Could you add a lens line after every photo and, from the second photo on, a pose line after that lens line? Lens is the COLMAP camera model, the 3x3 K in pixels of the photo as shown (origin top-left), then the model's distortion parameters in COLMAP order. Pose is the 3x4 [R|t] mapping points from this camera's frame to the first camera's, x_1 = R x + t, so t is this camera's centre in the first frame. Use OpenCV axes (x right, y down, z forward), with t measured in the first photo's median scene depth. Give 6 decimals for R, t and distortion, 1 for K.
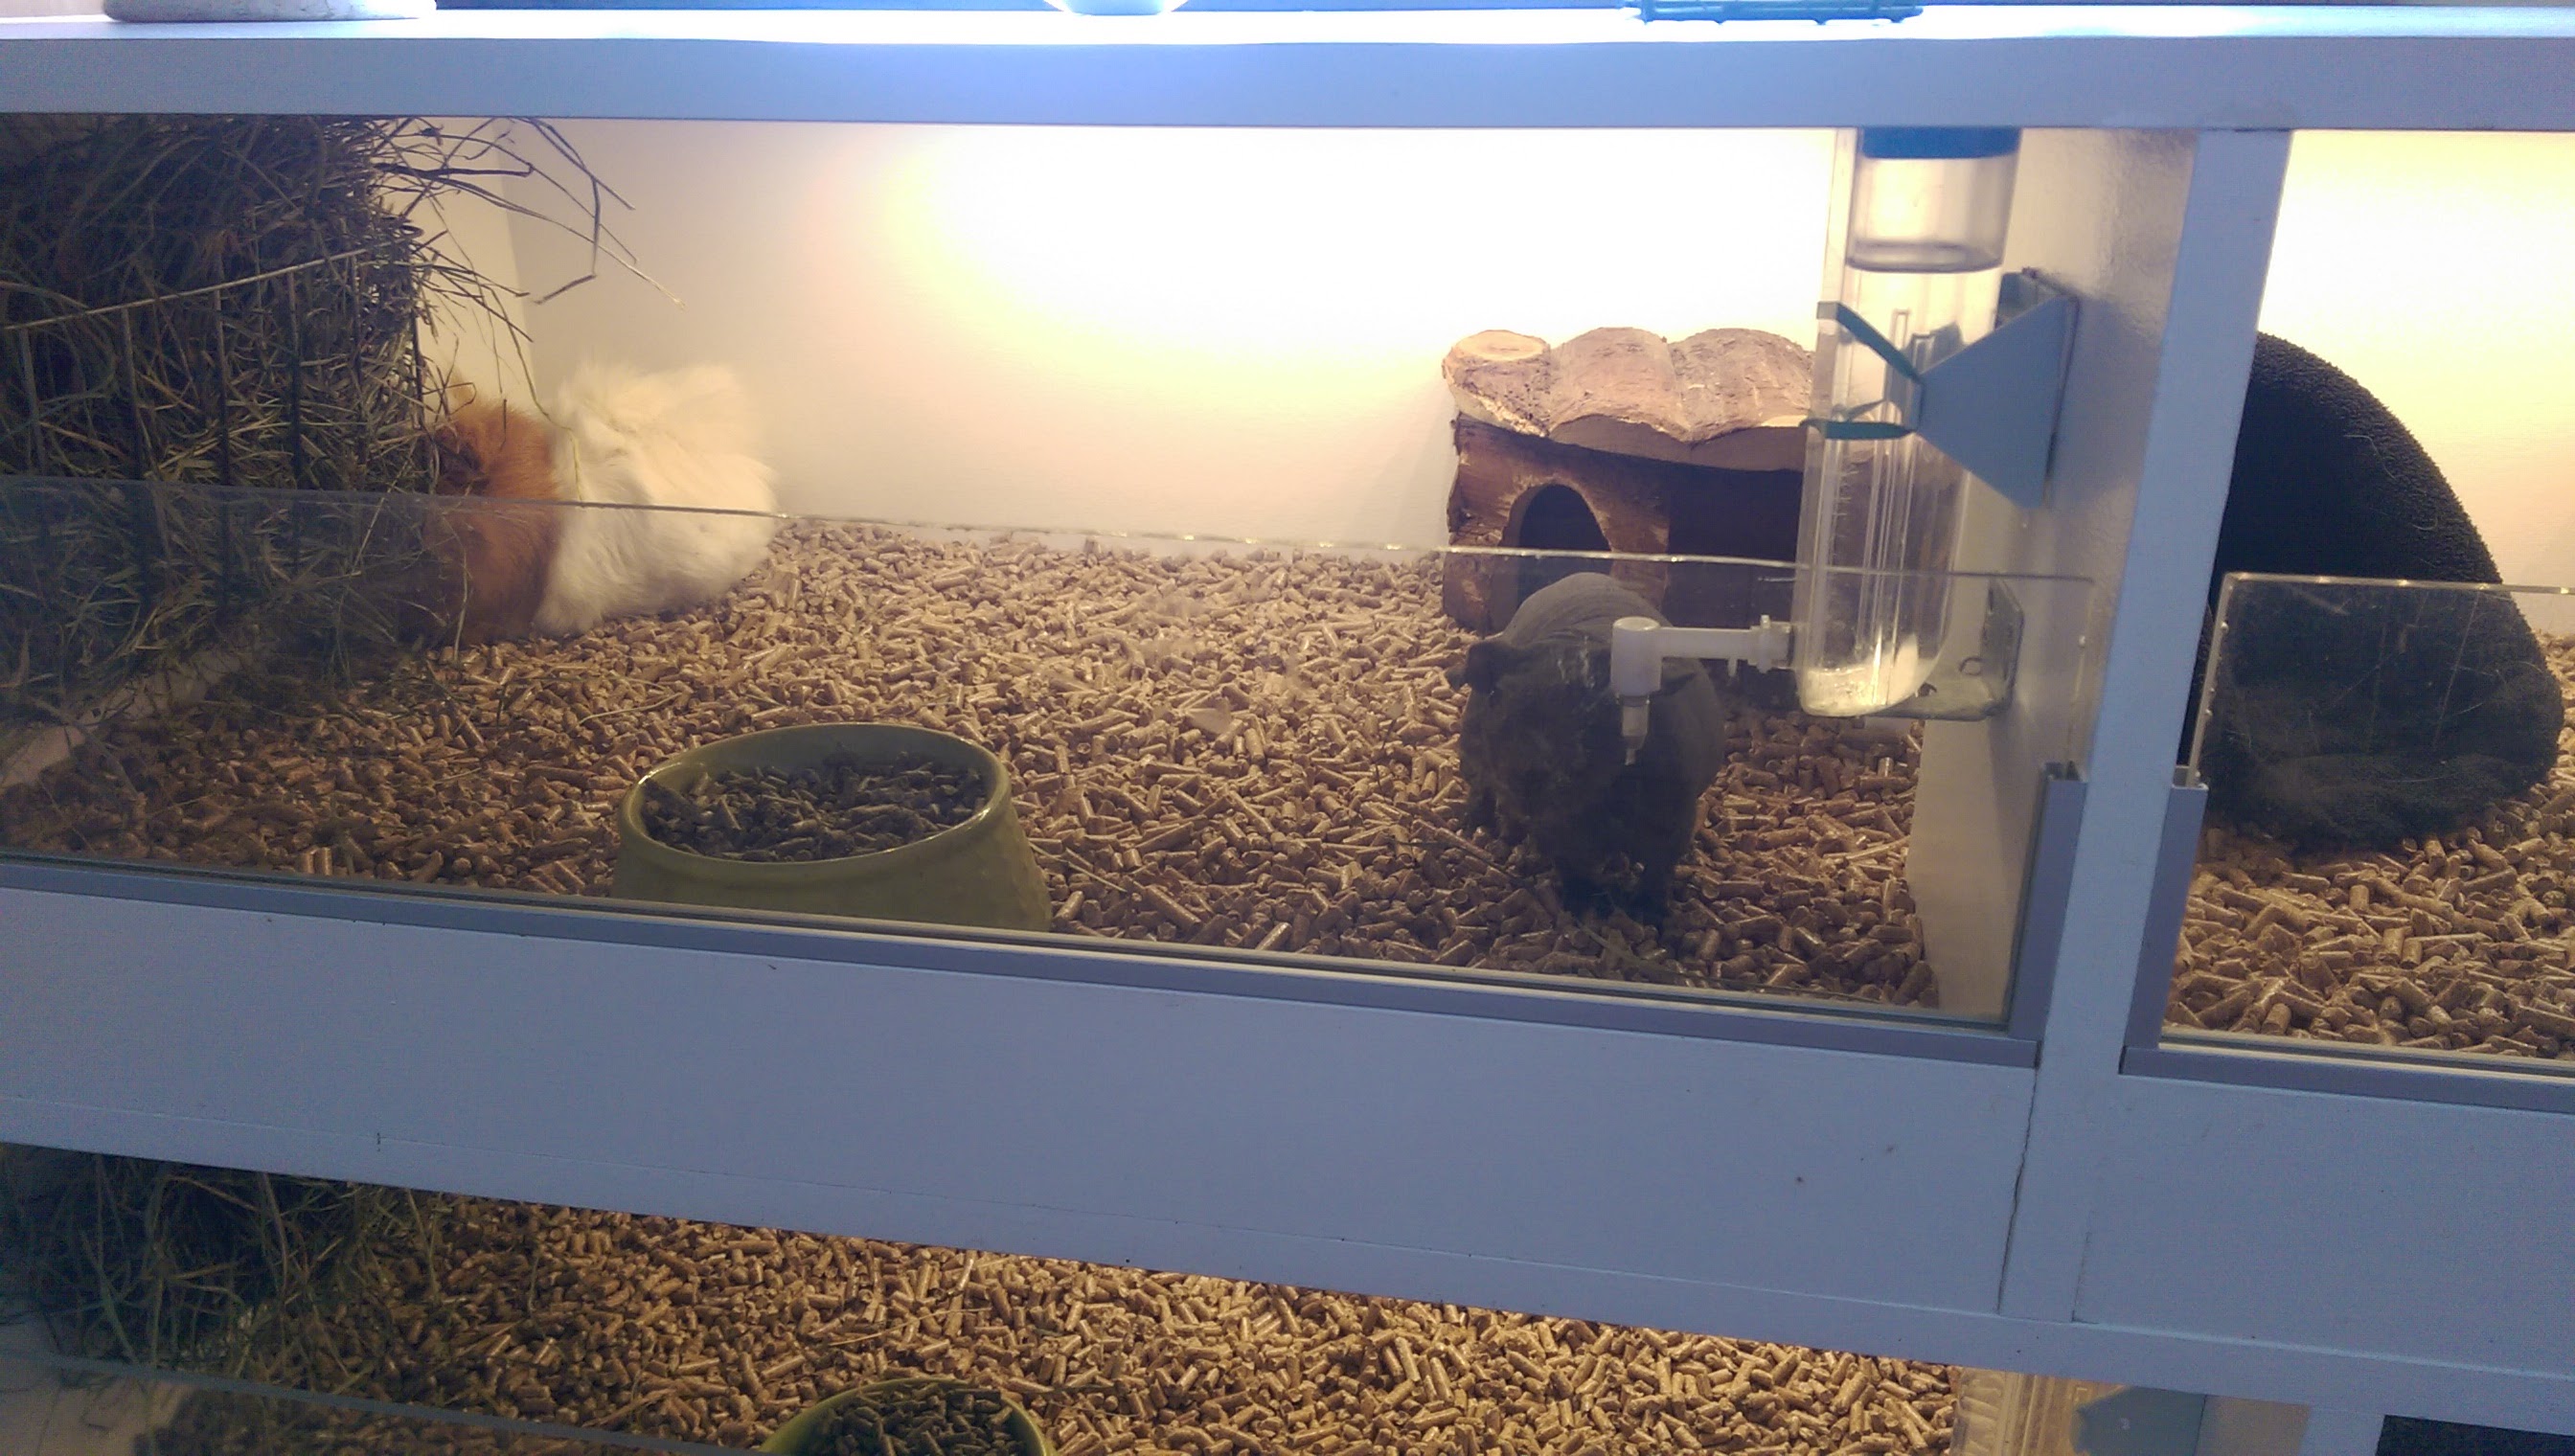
lens RADIAL K [[1826.2, 0, 1296.8], [0, 1826.2, 720.3], [0, 0, 1]] dist [0.065482, -0.080987]
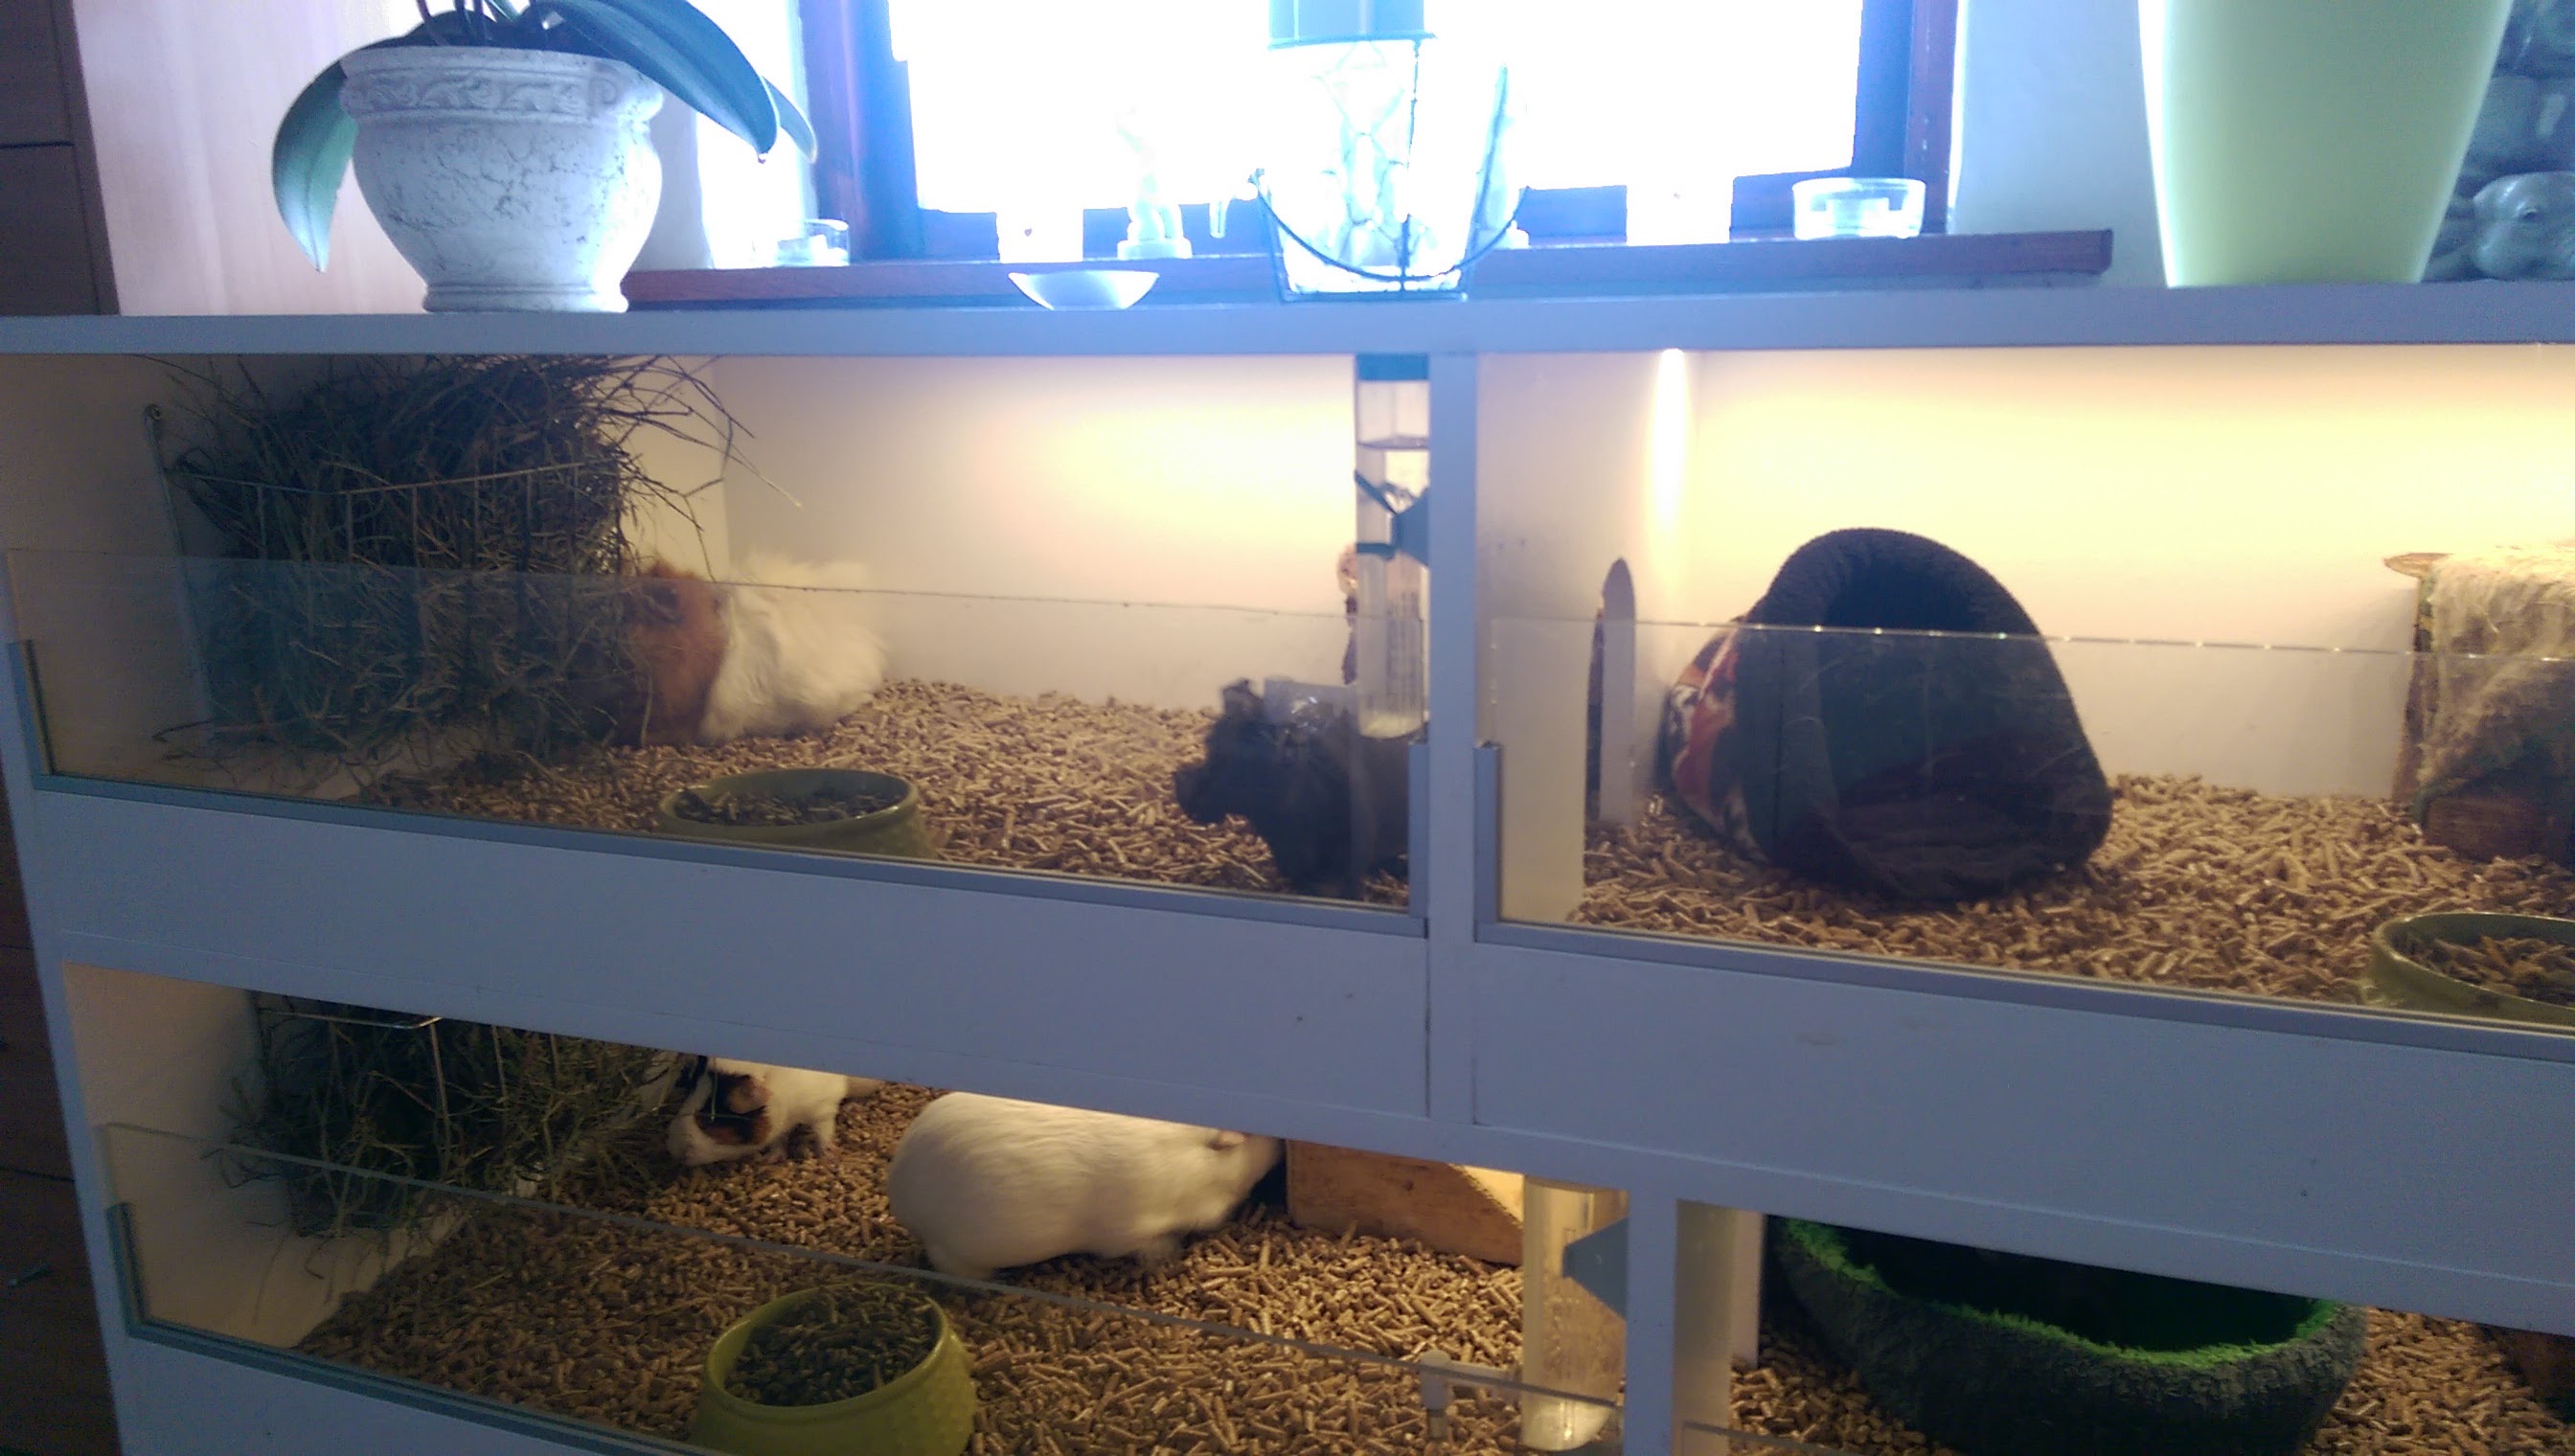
lens RADIAL K [[1826.2, 0, 1312.7], [0, 1826.2, 706.4], [0, 0, 1]] dist [0.065482, -0.080987]
pose [[0.985728, 0.026372, -0.166268, 0.293718], [-0.052980, 0.986065, -0.157697, 0.127785], [0.159792, 0.164255, 0.973389, -0.288925]]
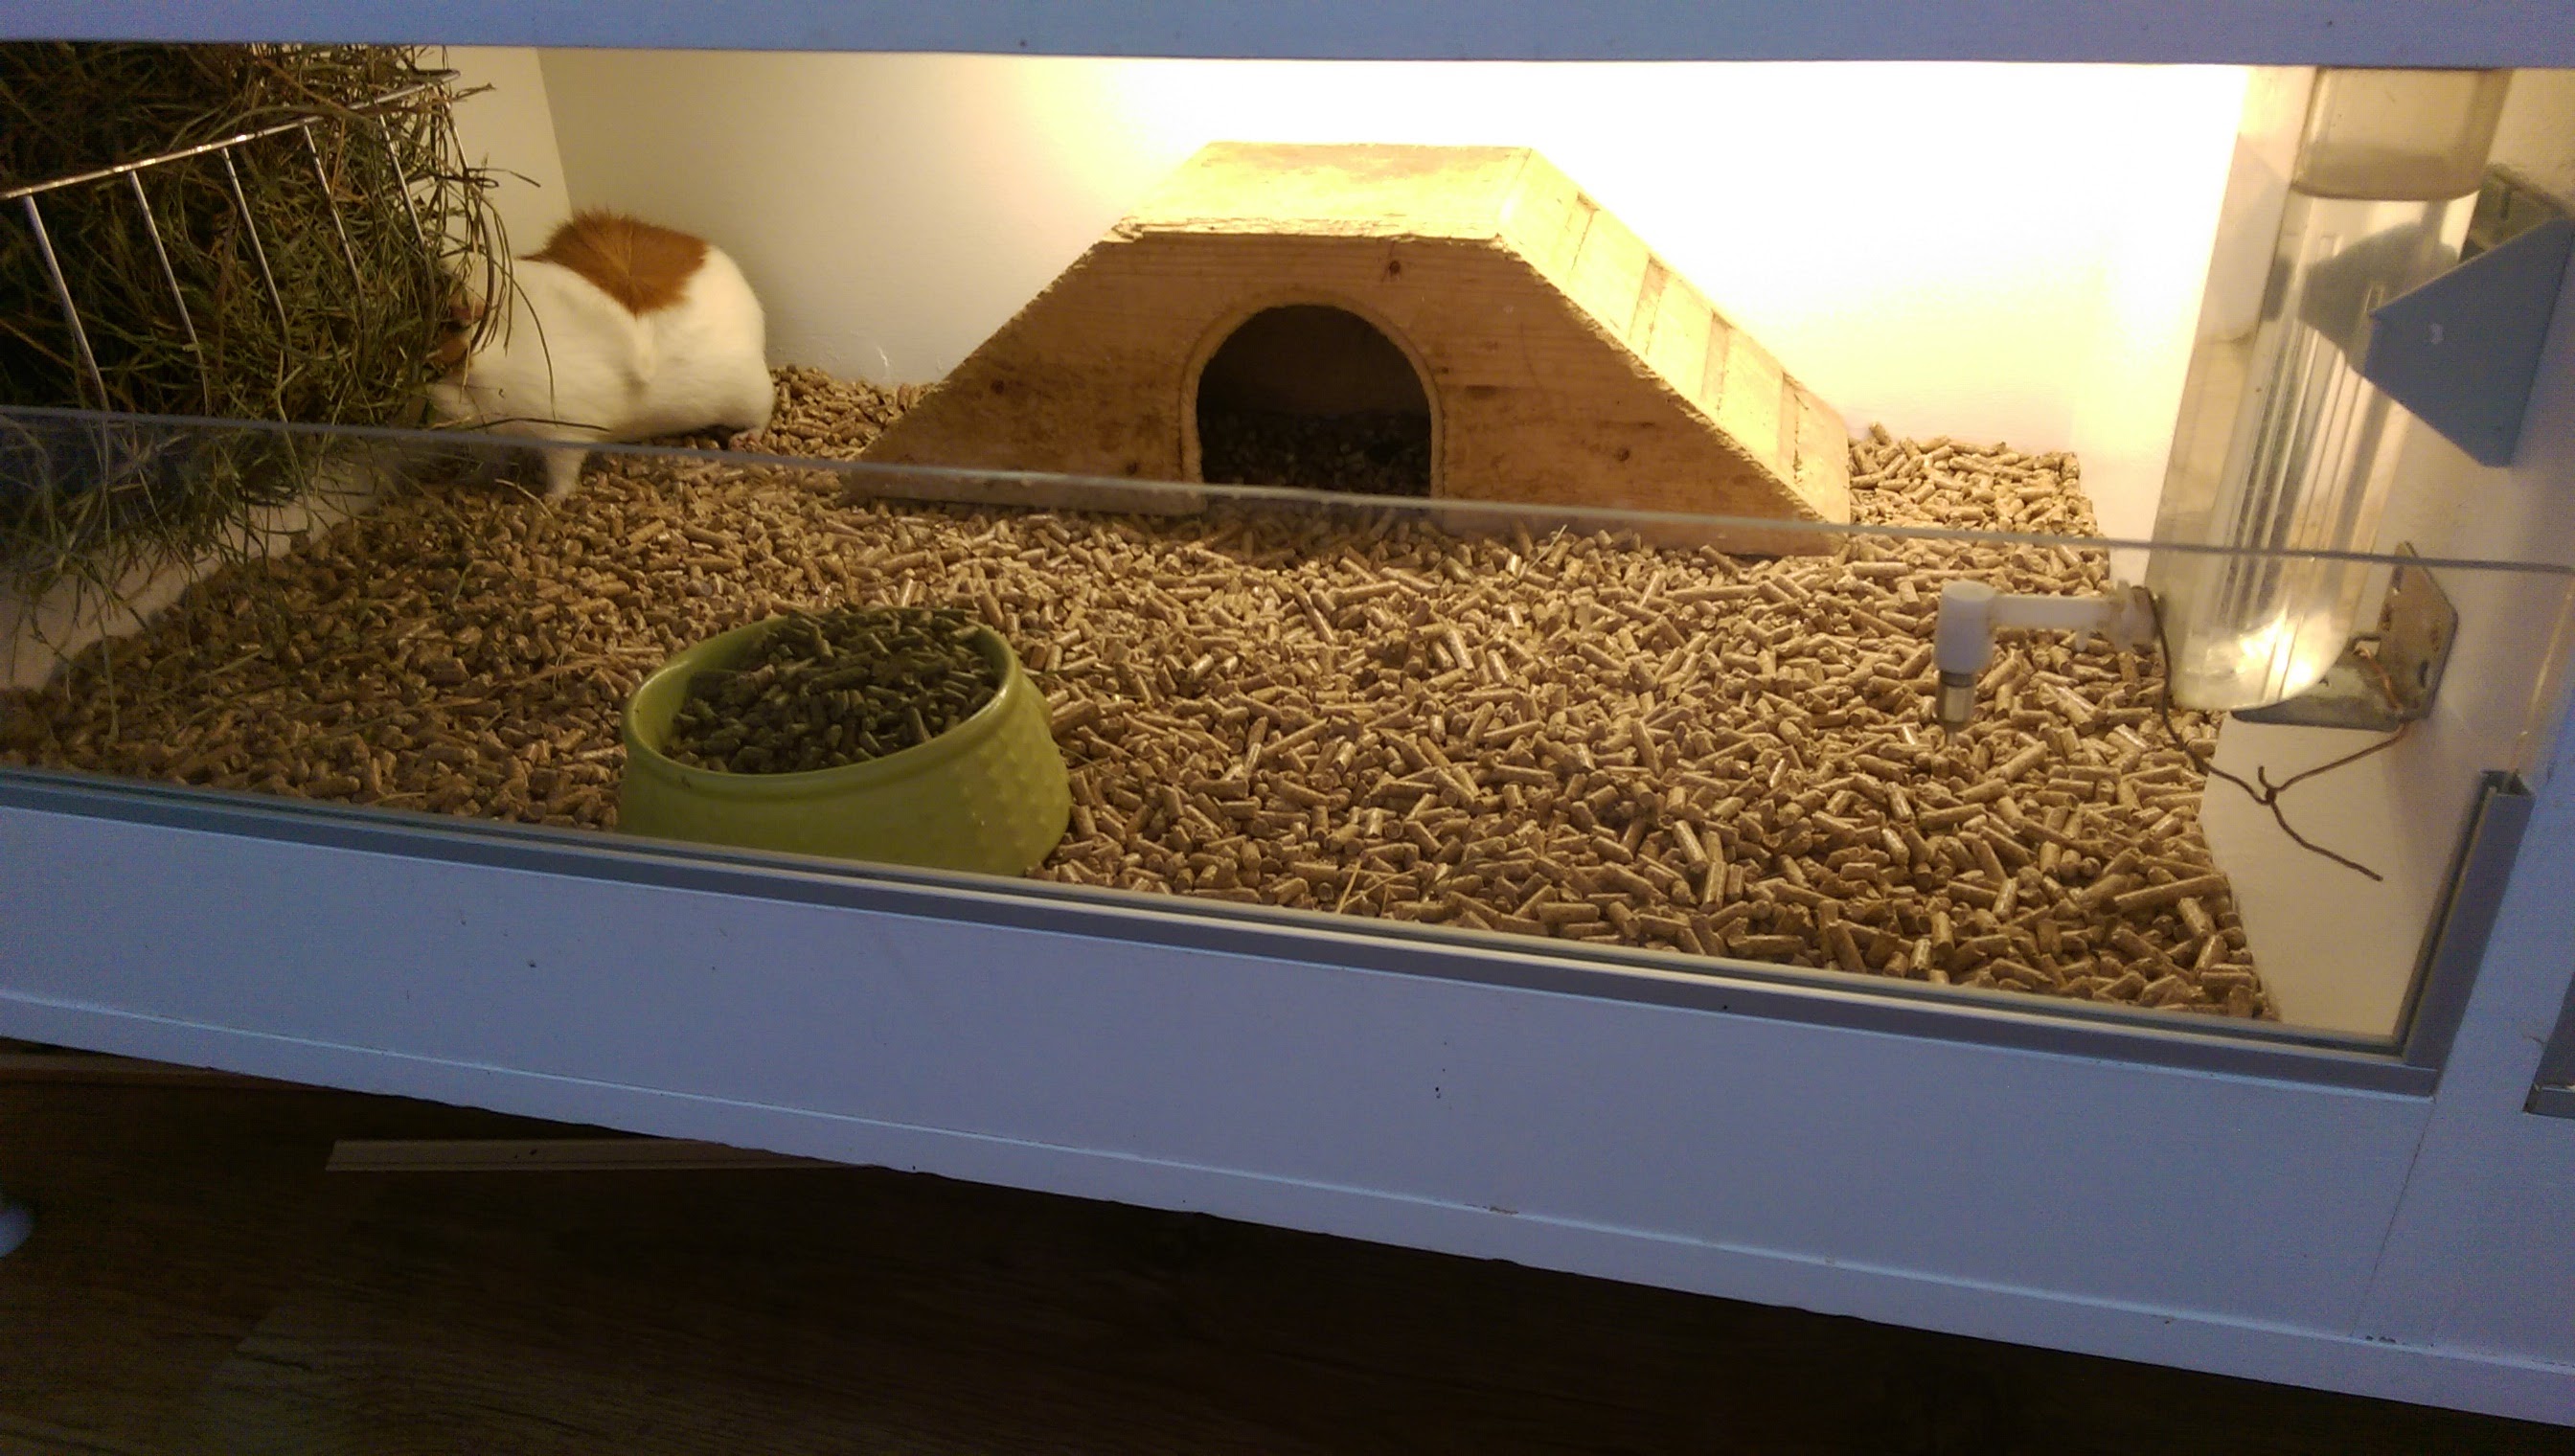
lens RADIAL K [[1826.2, 0, 1304.5], [0, 1826.2, 715.1], [0, 0, 1]] dist [0.065482, -0.080987]
pose [[0.998522, 0.007074, -0.053890, 0.034540], [-0.000787, 0.993272, 0.115802, 0.285192], [0.054347, -0.115589, 0.991809, 0.162158]]
